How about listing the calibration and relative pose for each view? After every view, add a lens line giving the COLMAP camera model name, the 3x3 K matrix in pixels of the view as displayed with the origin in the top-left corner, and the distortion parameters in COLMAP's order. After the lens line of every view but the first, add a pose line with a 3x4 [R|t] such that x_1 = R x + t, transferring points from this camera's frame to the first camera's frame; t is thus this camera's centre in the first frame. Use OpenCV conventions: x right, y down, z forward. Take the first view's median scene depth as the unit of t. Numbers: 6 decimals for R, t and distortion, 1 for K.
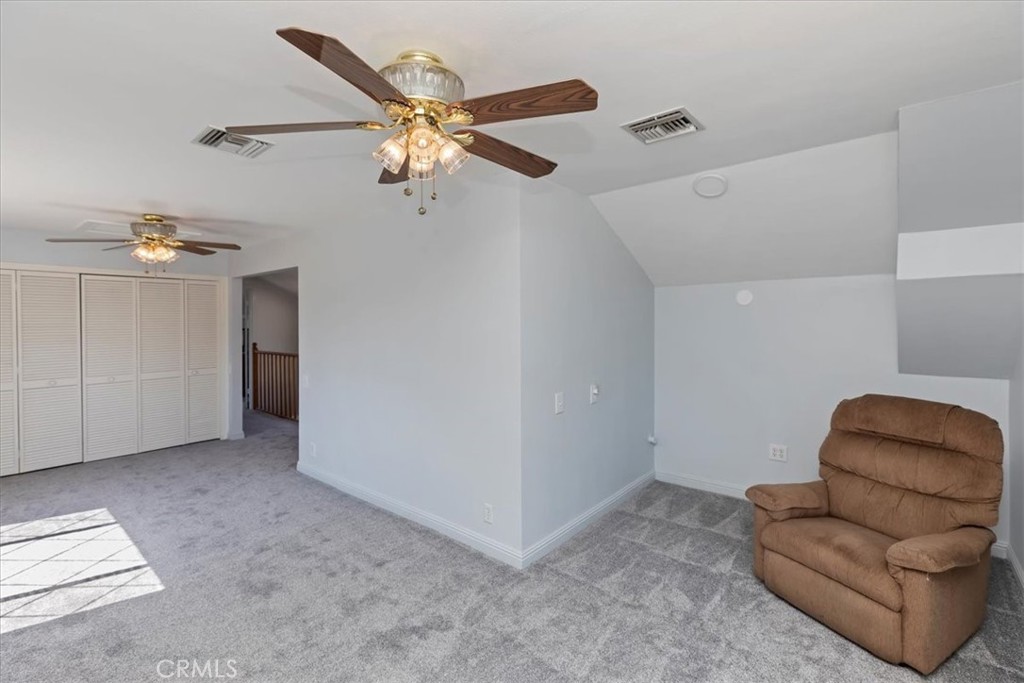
lens RADIAL K [[457.8, 0, 512.5], [0, 457.8, 335.8], [0, 0, 1]] dist [0.001998, 0.000652]
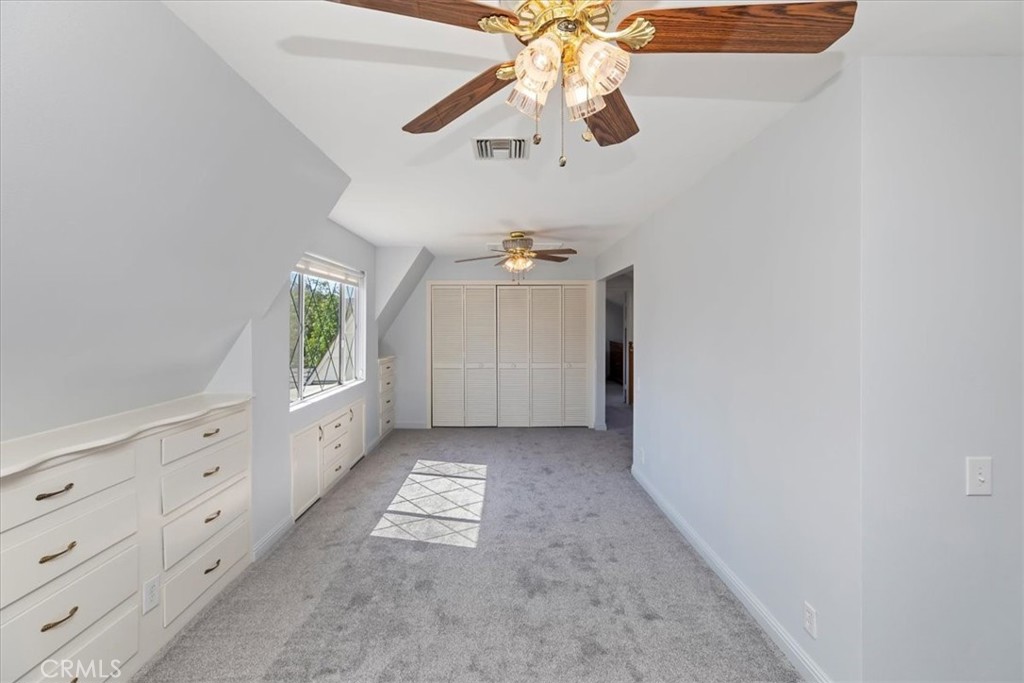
lens RADIAL K [[457.8, 0, 512.5], [0, 457.8, 335.8], [0, 0, 1]] dist [0.001998, 0.000652]
pose [[0.652900, 0.027166, -0.756957, 0.127744], [-0.029048, 0.999519, 0.010817, -0.005371], [0.756887, 0.014926, 0.653376, 0.216351]]
